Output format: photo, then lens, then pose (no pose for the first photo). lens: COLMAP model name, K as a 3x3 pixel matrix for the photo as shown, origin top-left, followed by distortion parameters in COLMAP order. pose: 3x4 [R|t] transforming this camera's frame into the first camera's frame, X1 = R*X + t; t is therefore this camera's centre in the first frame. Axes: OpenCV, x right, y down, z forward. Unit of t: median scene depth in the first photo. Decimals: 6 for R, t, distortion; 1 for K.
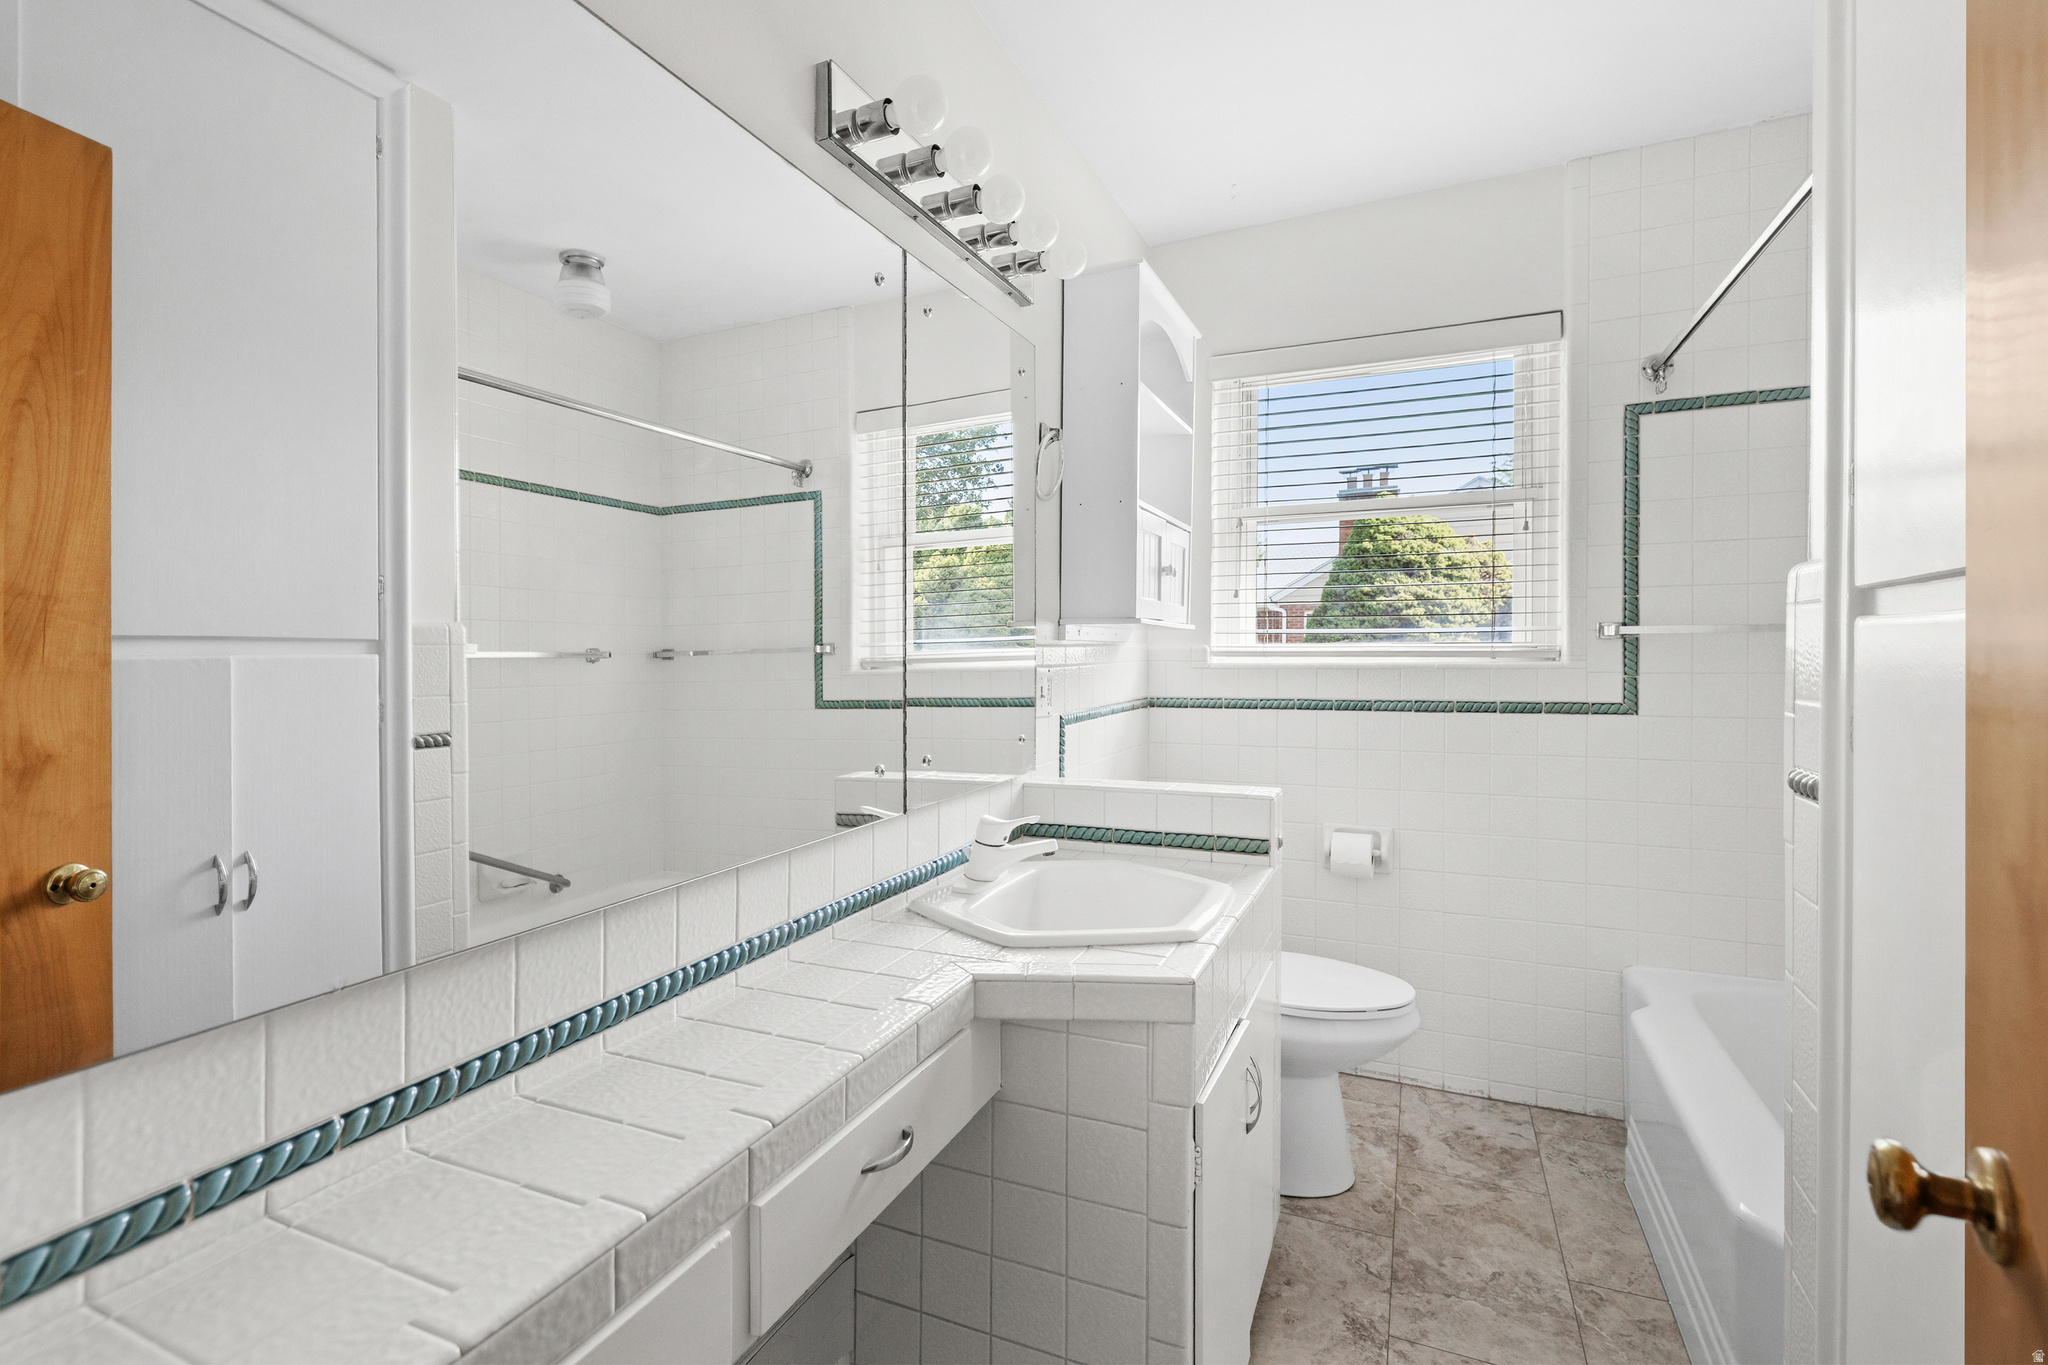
lens RADIAL K [[920.3, 0, 1121.8], [0, 920.3, 685.3], [0, 0, 1]] dist [0.001158, -0.000598]
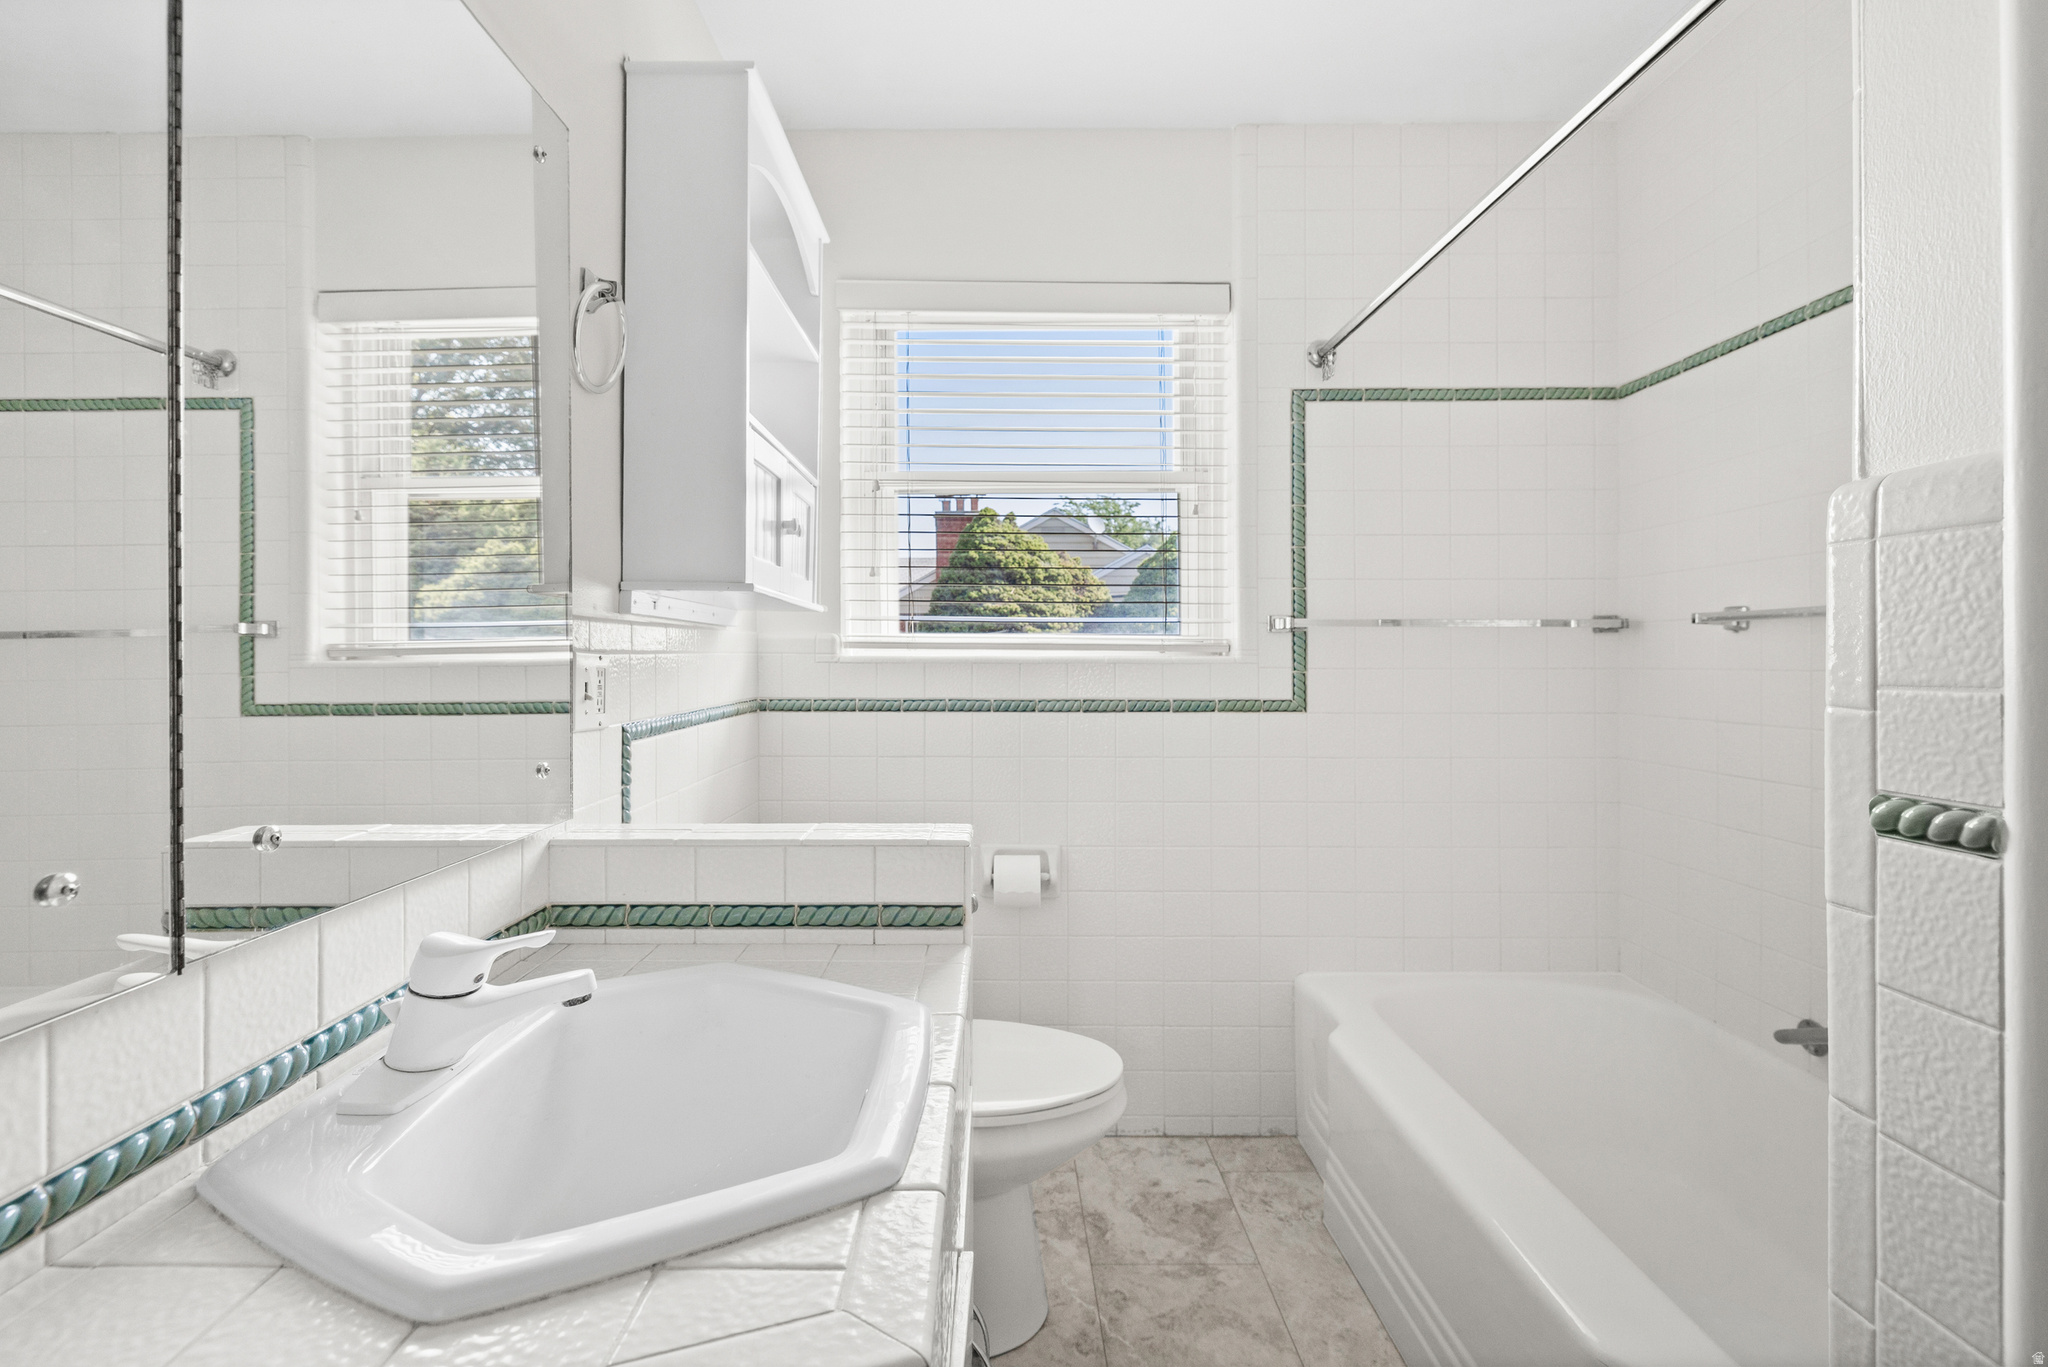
lens RADIAL K [[920.3, 0, 1121.8], [0, 920.3, 686.3], [0, 0, 1]] dist [0.001158, -0.000598]
pose [[0.916107, -0.004500, 0.400909, -0.002782], [0.004553, 0.999989, 0.000818, 0.004102], [-0.400908, 0.001076, 0.916118, 0.211556]]
